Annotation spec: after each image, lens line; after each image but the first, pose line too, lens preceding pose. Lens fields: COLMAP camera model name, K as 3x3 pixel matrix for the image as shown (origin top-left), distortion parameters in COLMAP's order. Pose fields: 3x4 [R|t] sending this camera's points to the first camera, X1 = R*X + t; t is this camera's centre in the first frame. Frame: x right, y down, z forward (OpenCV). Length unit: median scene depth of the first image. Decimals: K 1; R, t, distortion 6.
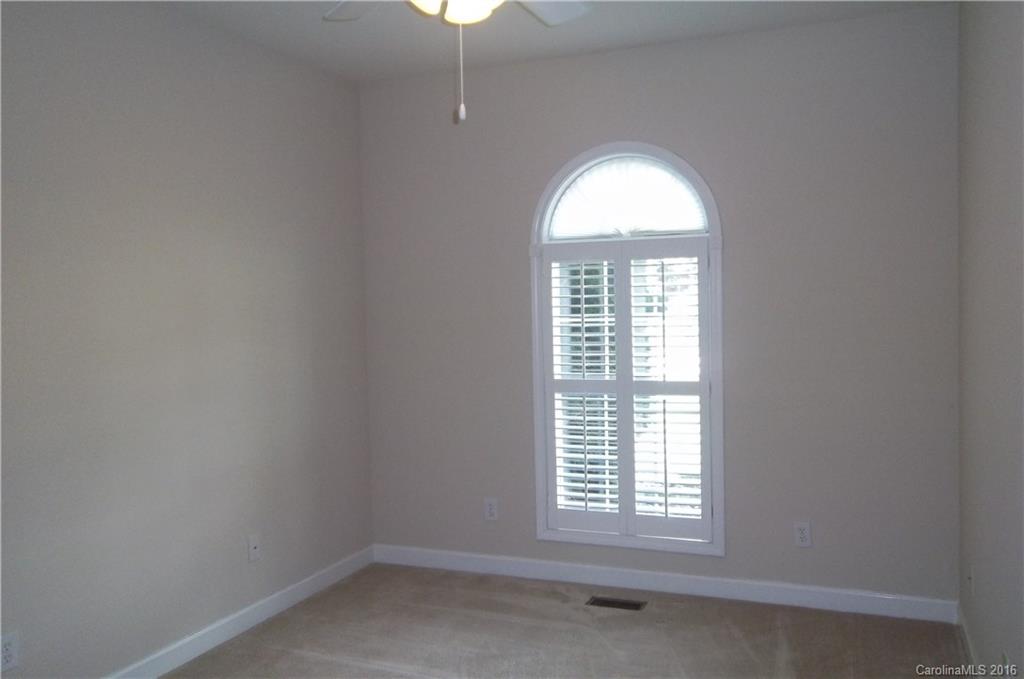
lens RADIAL K [[879.7, 0, 515.5], [0, 879.7, 337.3], [0, 0, 1]] dist [0.003536, 0.022847]
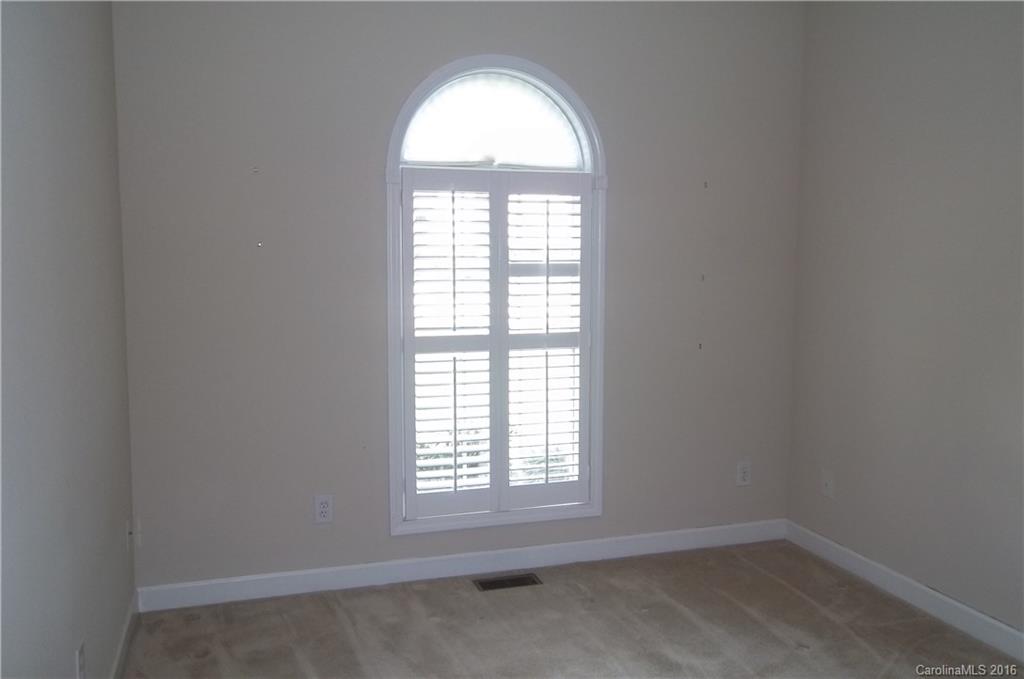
lens RADIAL K [[1040.1, 0, 511.8], [0, 1040.1, 342.3], [0, 0, 1]] dist [-0.023167, 0.000000]
pose [[0.741886, -0.042325, 0.669189, -0.552014], [0.011682, 0.998670, 0.050213, 0.005902], [-0.670424, -0.029435, 0.741394, 0.235011]]
